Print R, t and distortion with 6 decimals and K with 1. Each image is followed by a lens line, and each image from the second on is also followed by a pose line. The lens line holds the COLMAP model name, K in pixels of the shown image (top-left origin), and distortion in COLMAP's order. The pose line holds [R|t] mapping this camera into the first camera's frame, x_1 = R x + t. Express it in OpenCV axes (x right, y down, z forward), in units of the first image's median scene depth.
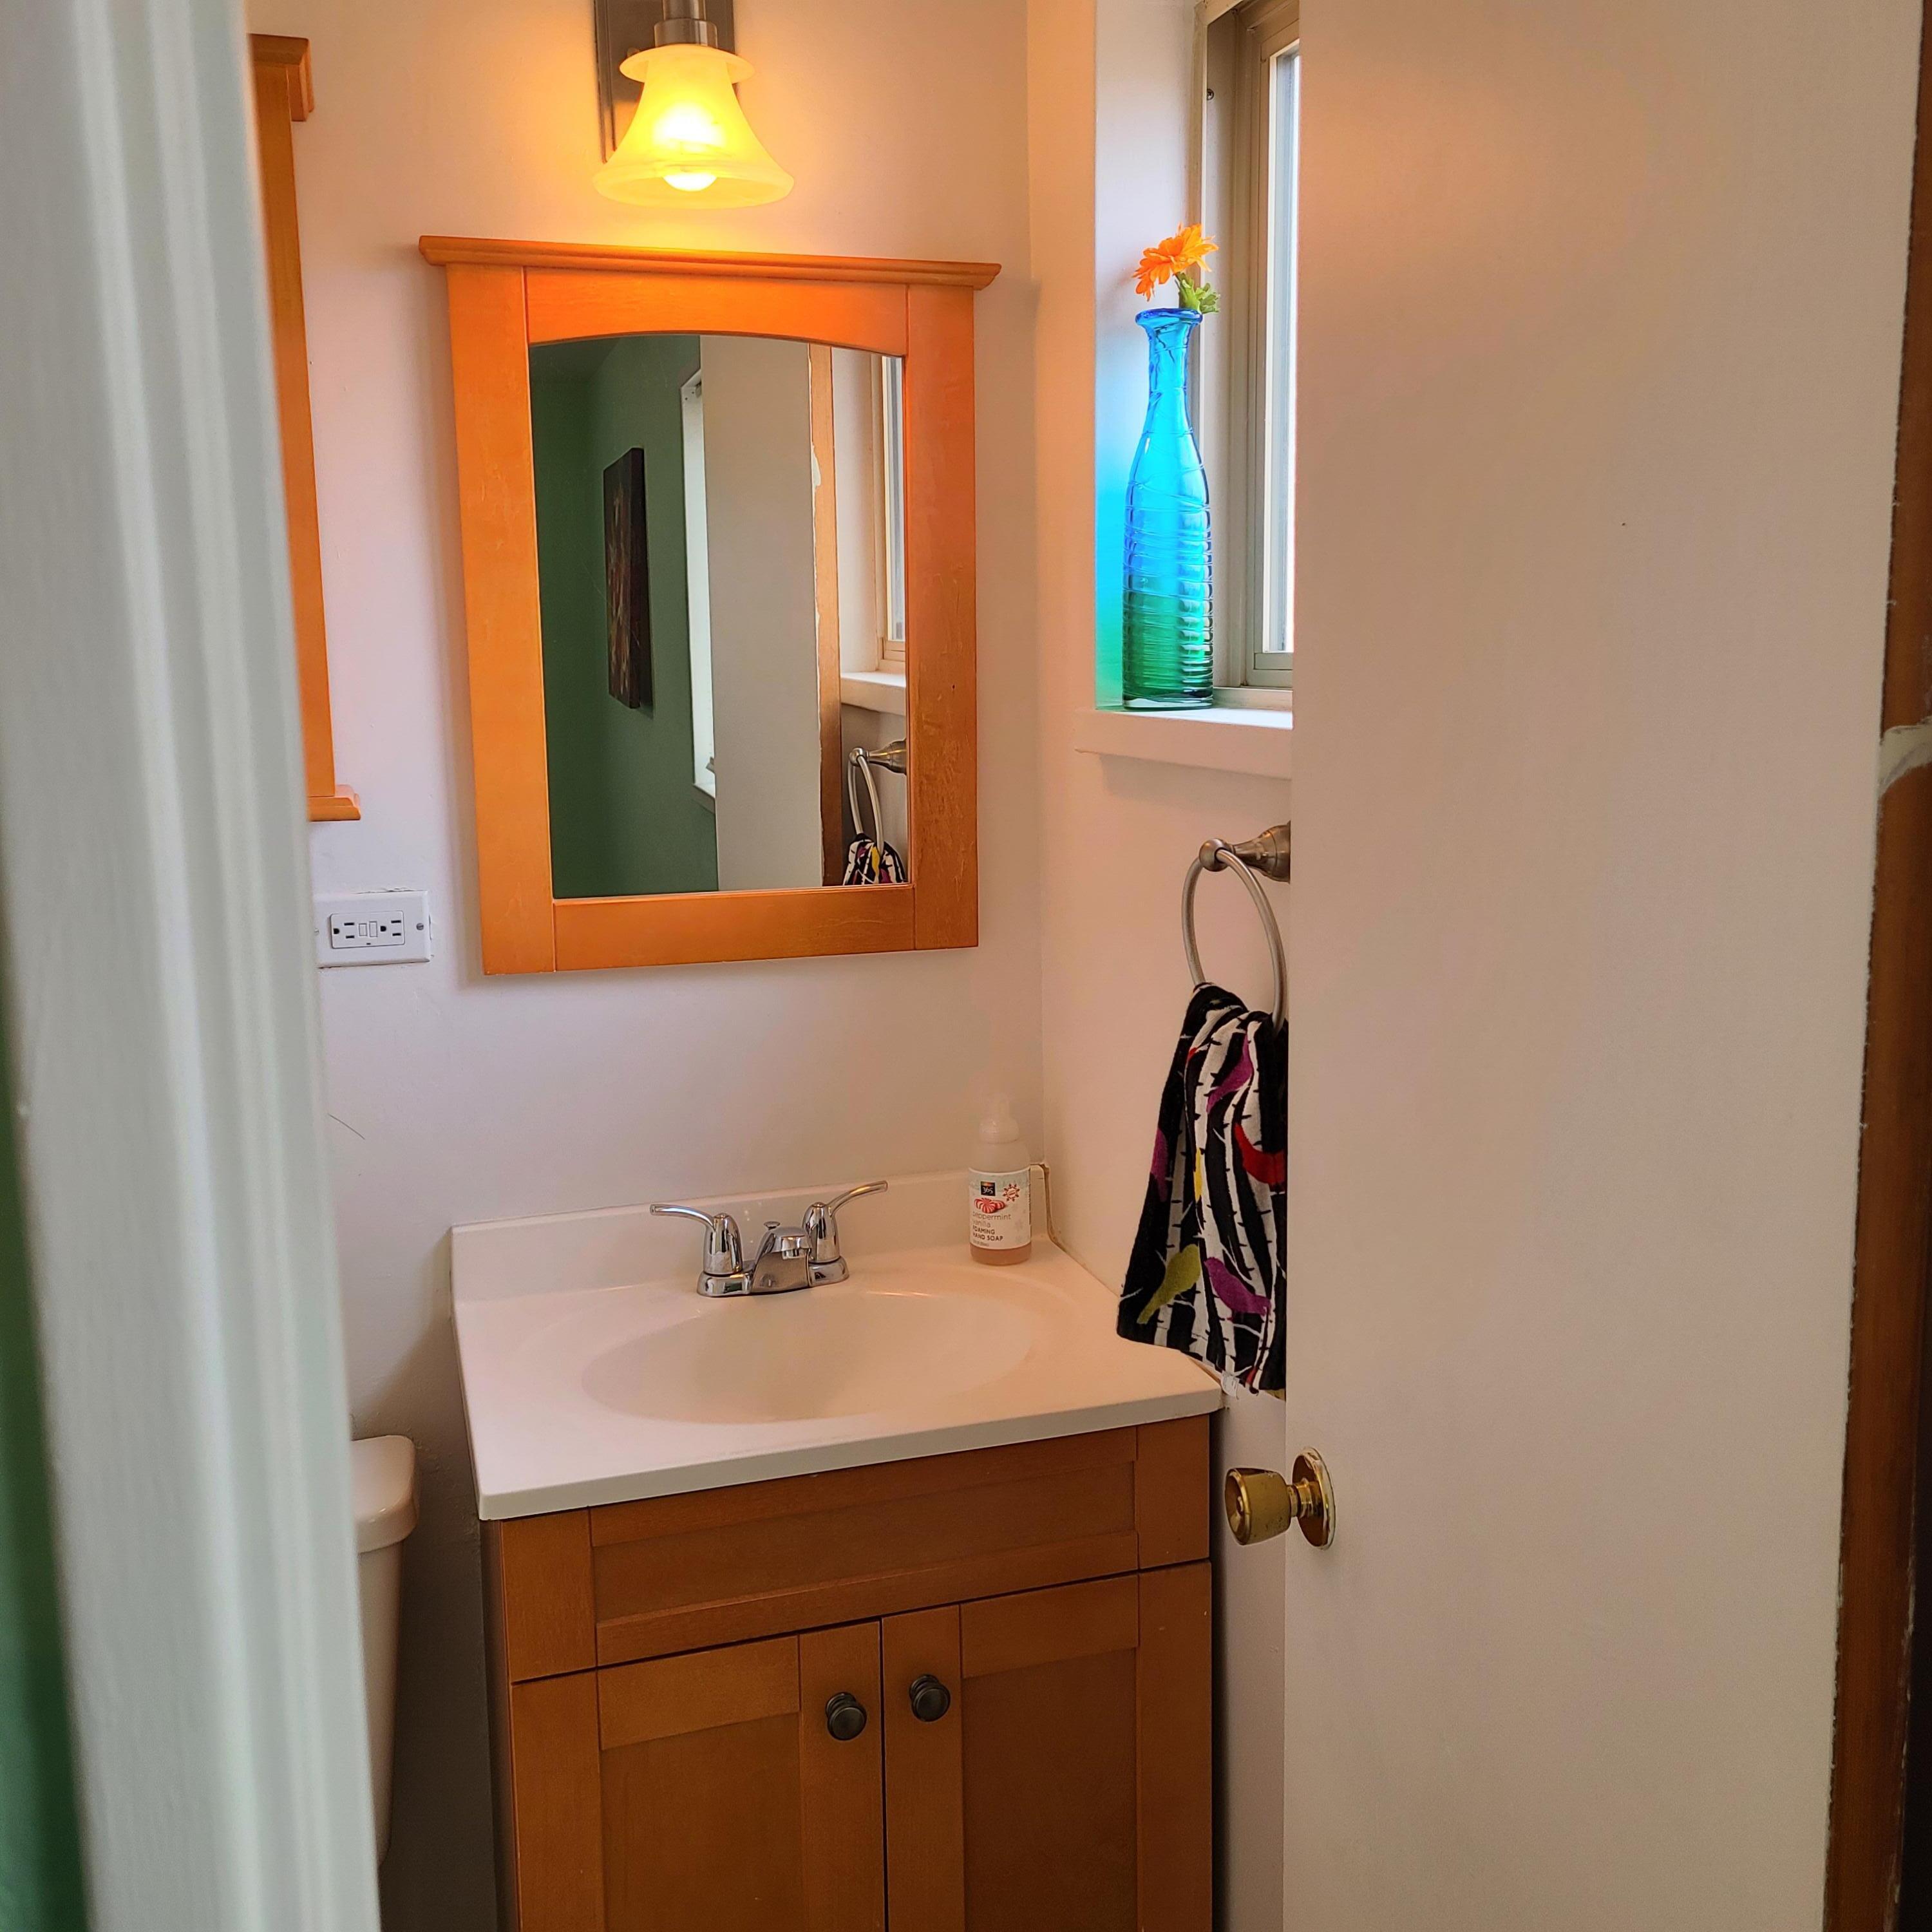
lens RADIAL K [[1916.3, 0, 962.7], [0, 1916.3, 940.5], [0, 0, 1]] dist [0.039614, 0.000000]
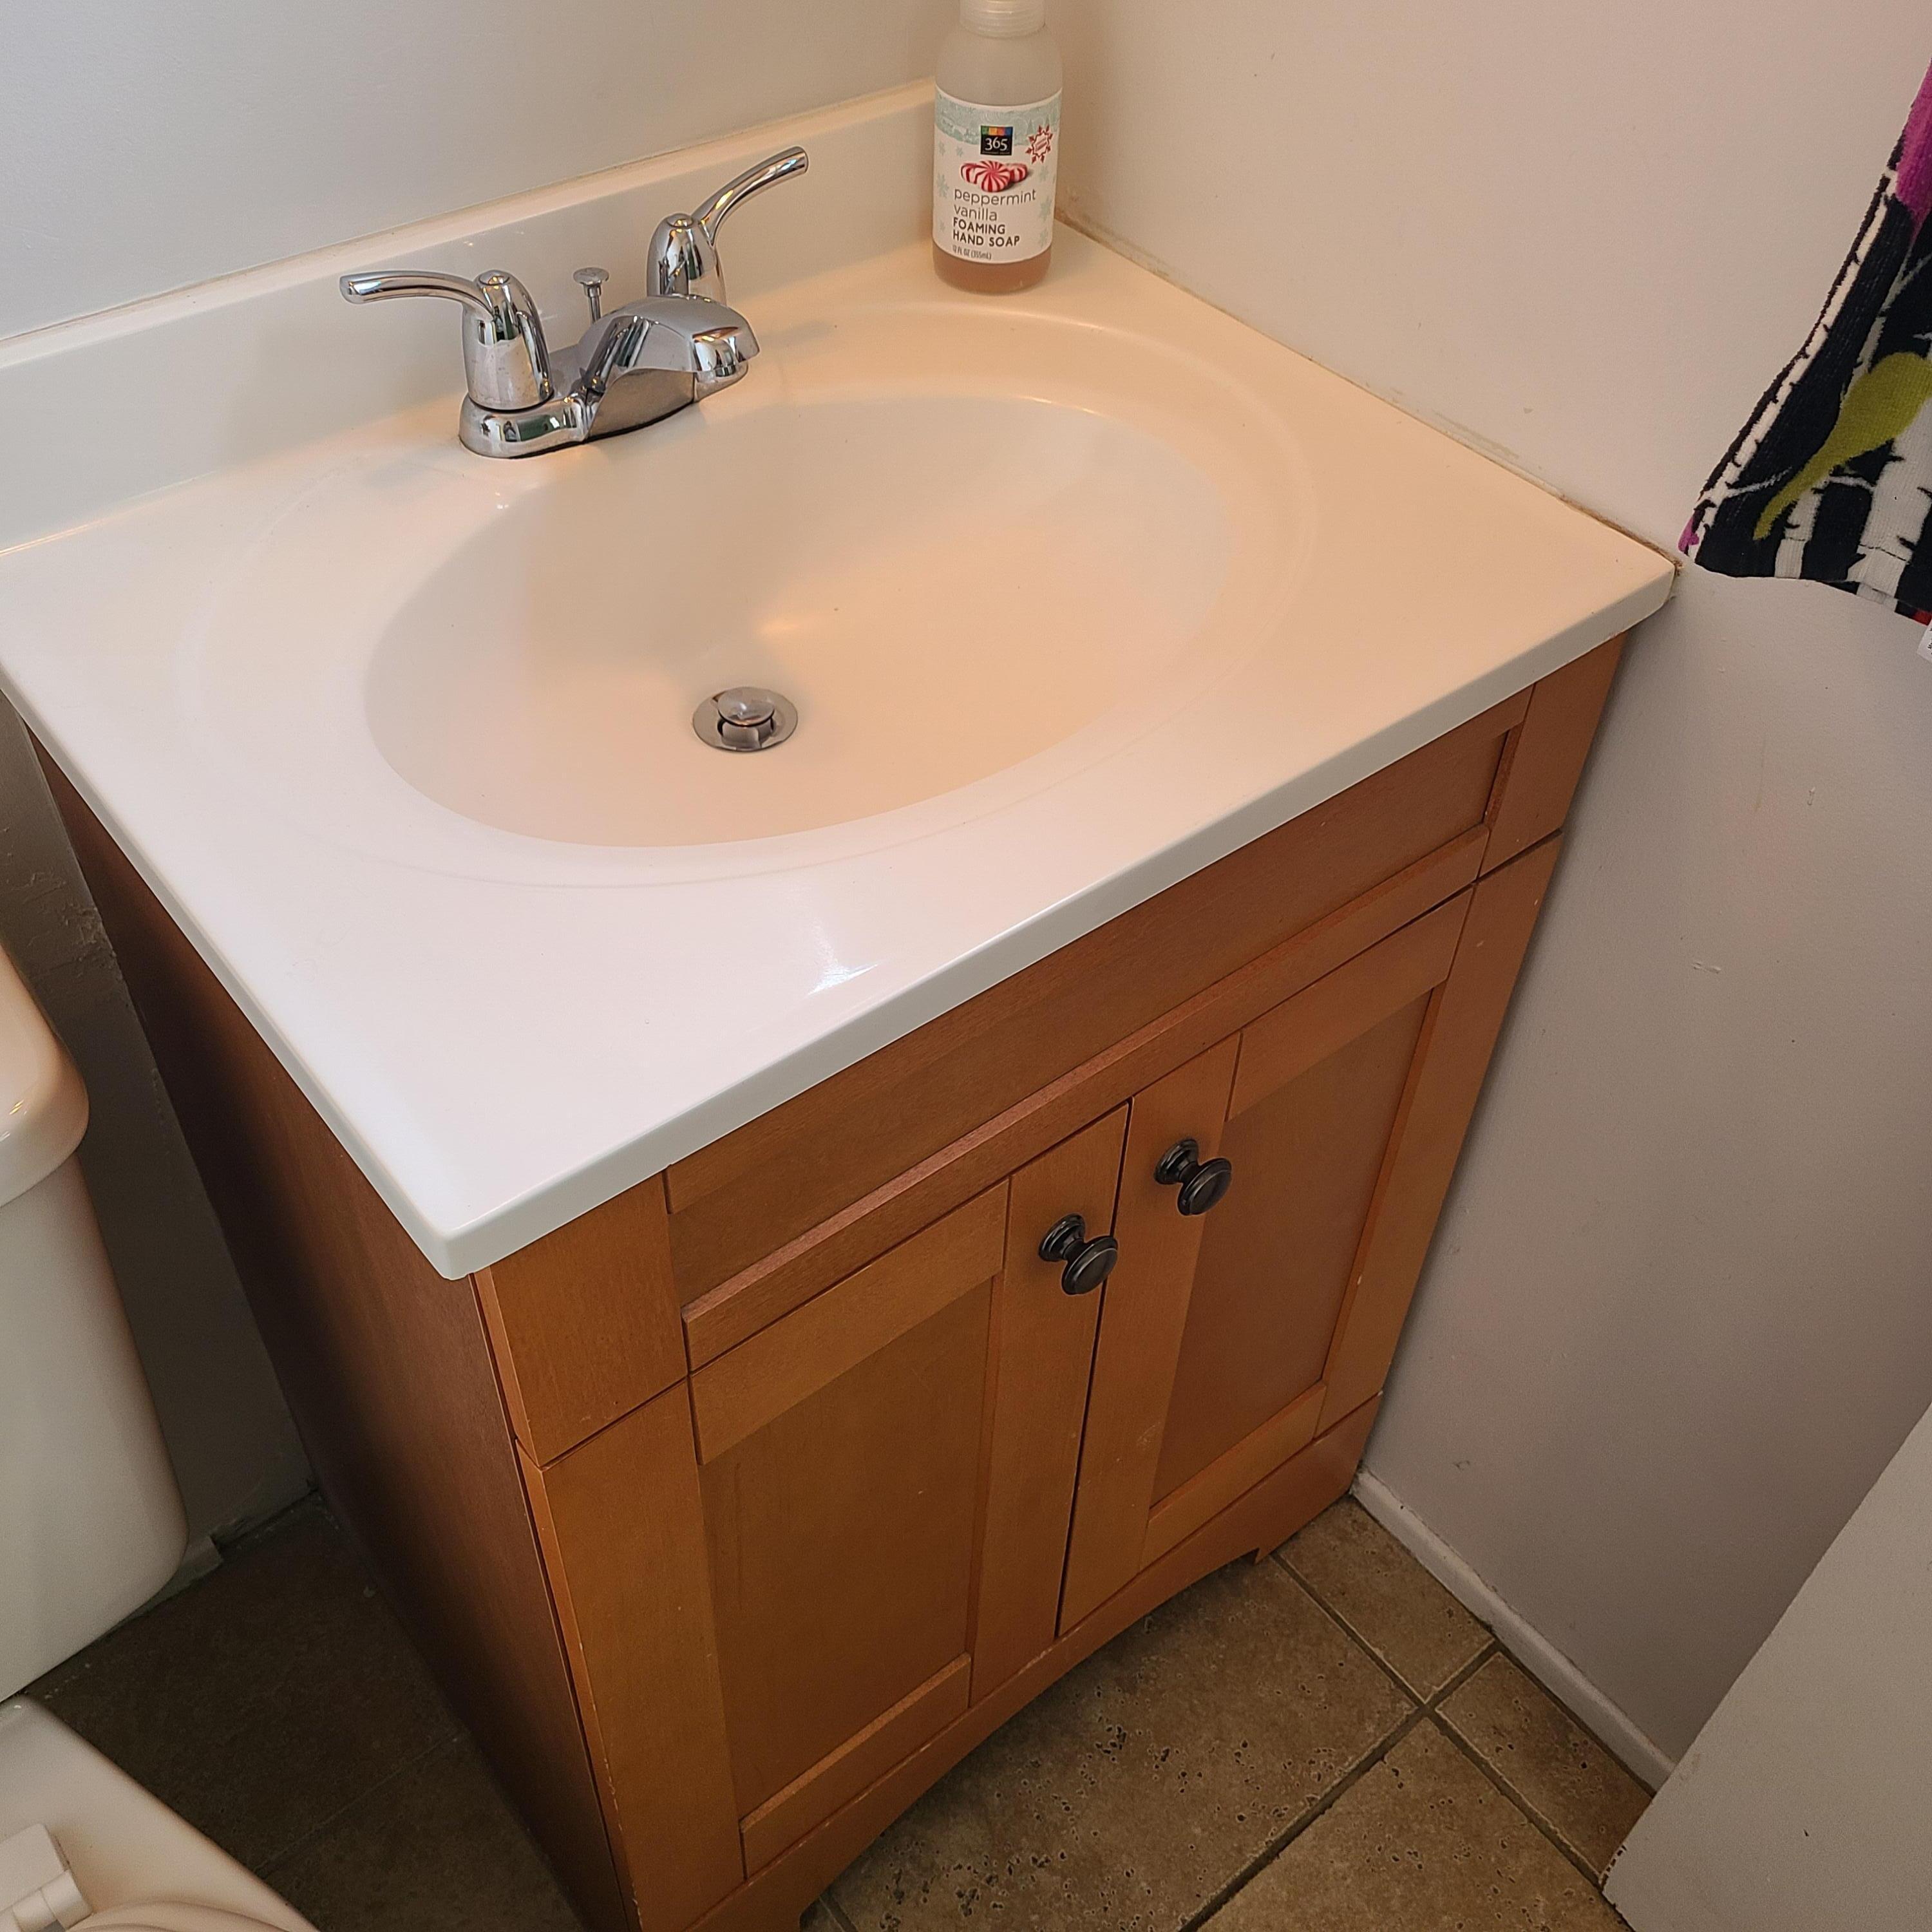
lens RADIAL K [[1916.3, 0, 960.4], [0, 1916.3, 963.3], [0, 0, 1]] dist [0.039614, 0.000000]
pose [[0.926296, -0.232025, 0.296884, -0.207938], [0.006868, 0.798182, 0.602377, -0.000350], [-0.376734, -0.555941, 0.740946, 0.565047]]
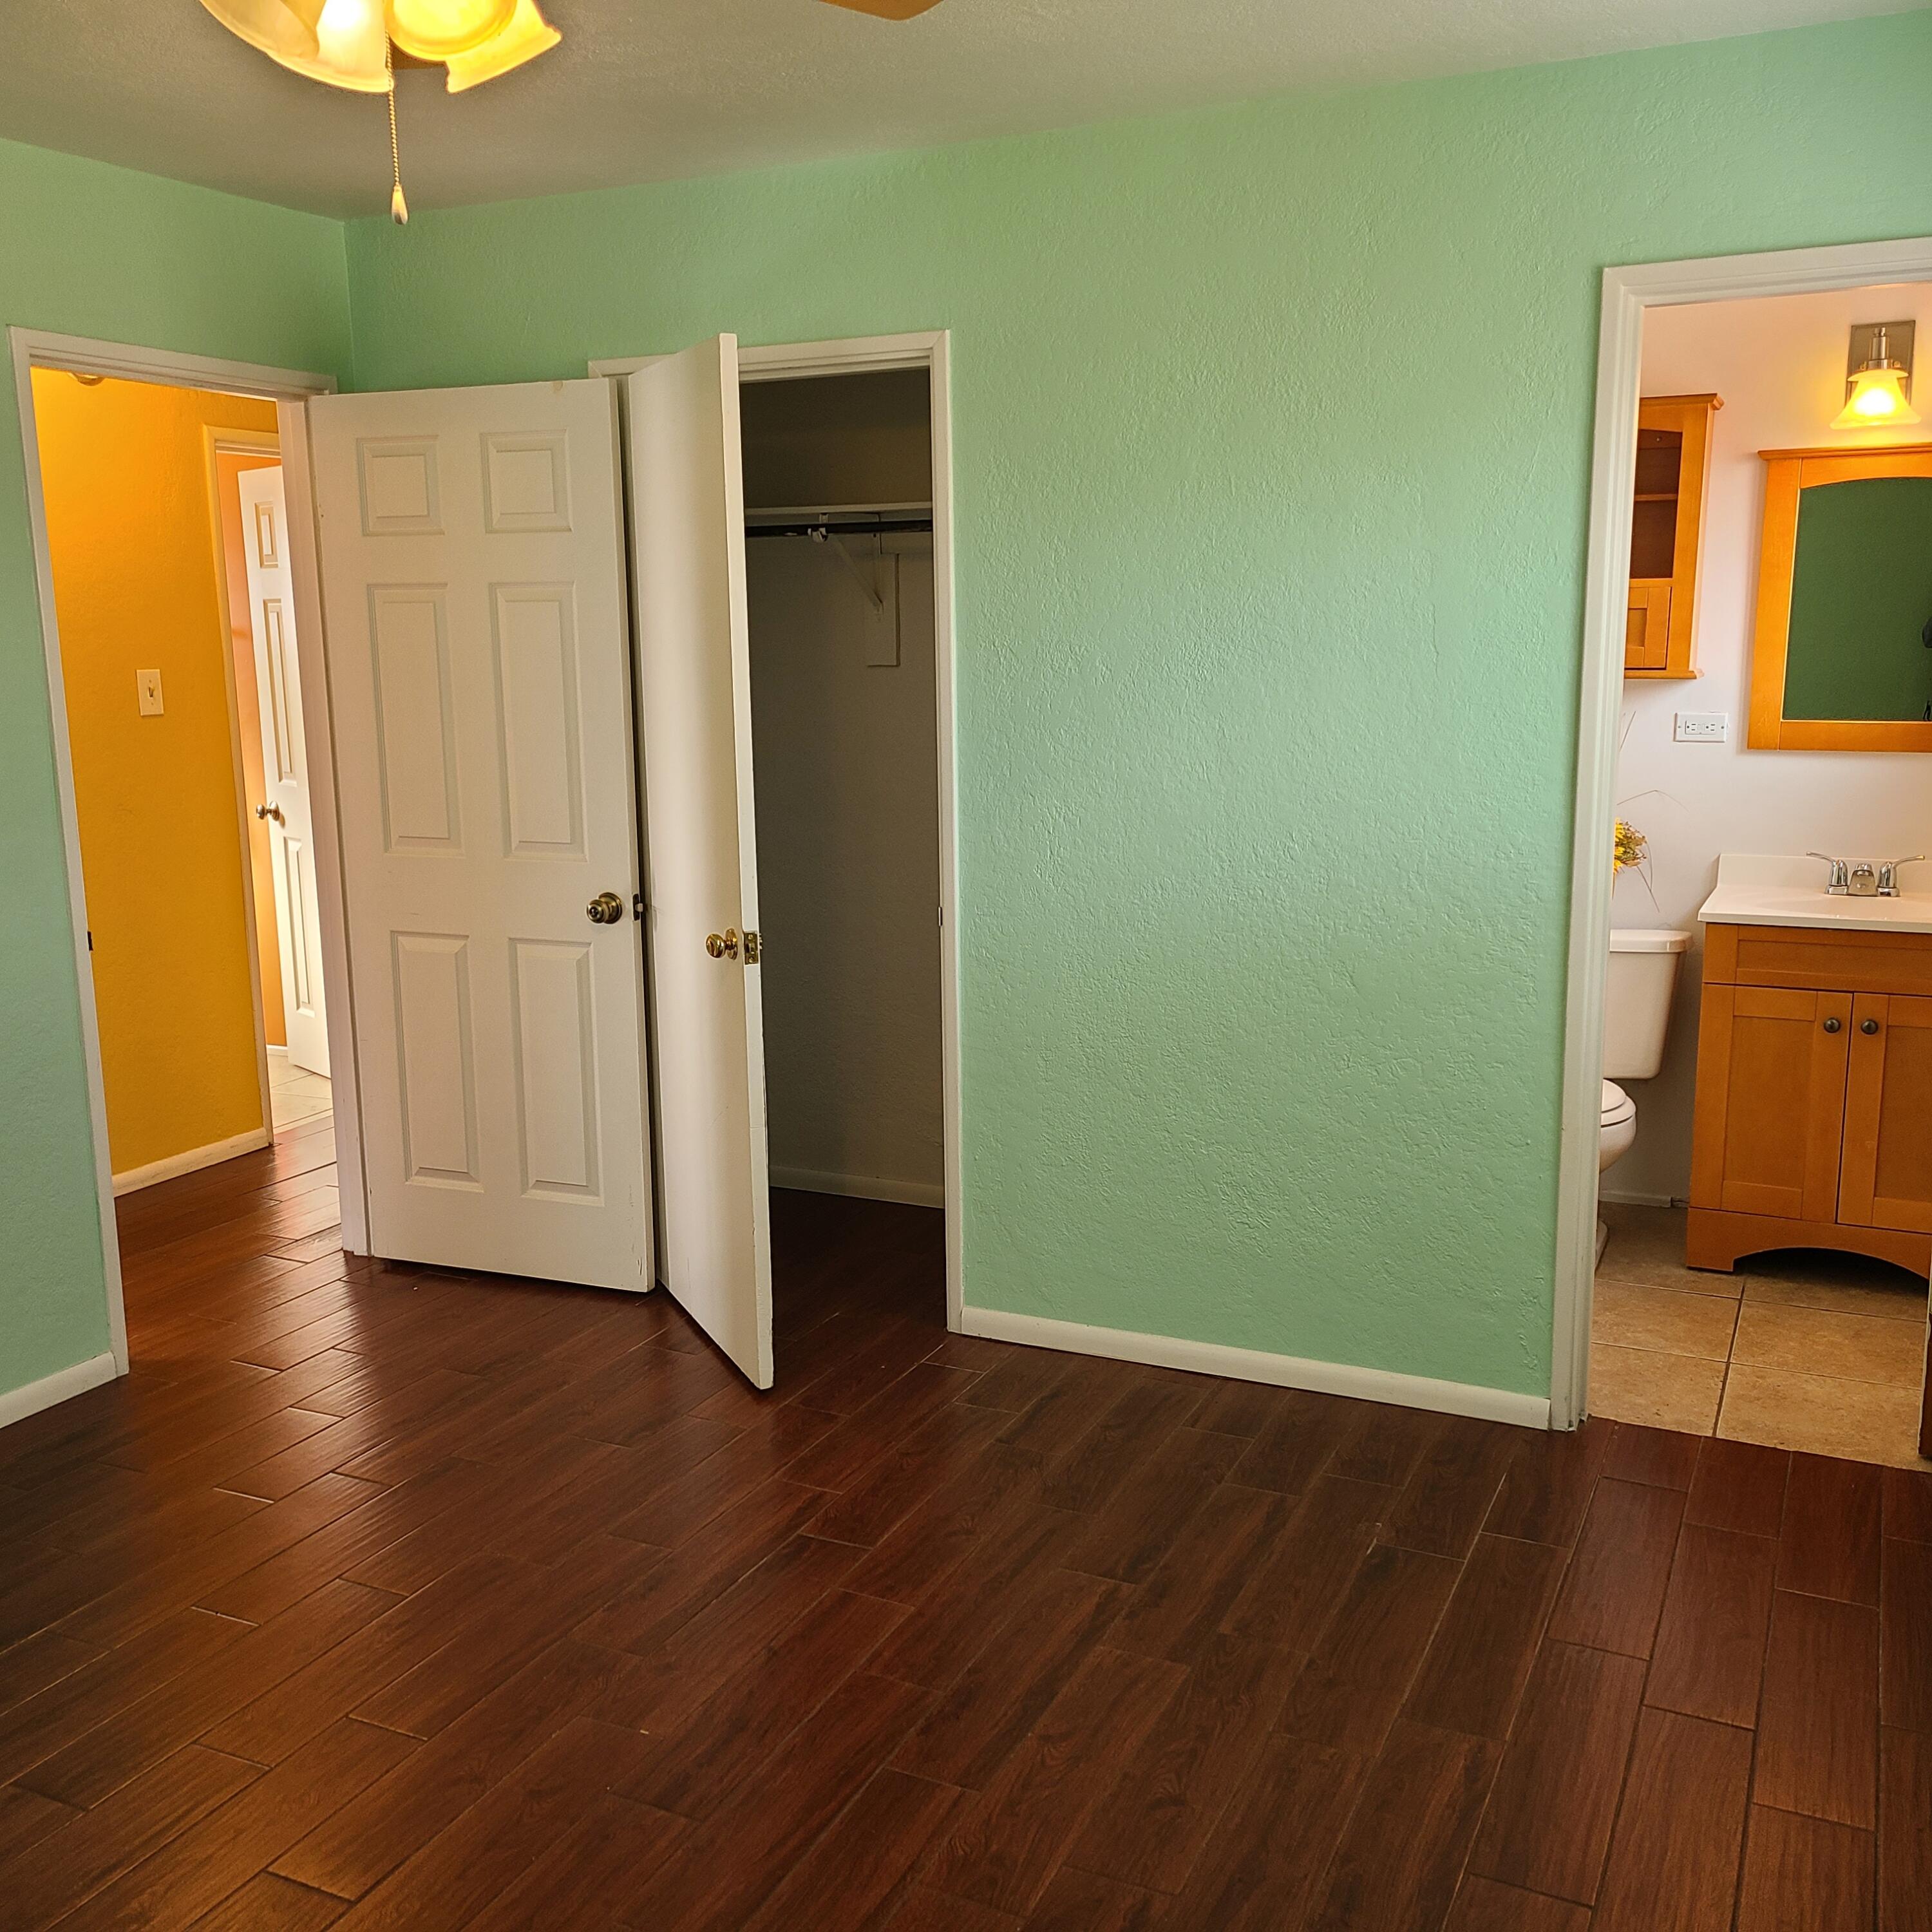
lens RADIAL K [[1916.3, 0, 937.3], [0, 1916.3, 975.5], [0, 0, 1]] dist [0.039614, 0.000000]
pose [[0.725983, 0.131414, -0.675040, 0.715074], [-0.103510, 0.991271, 0.081655, 0.214660], [0.679878, 0.010594, 0.733249, -1.531451]]
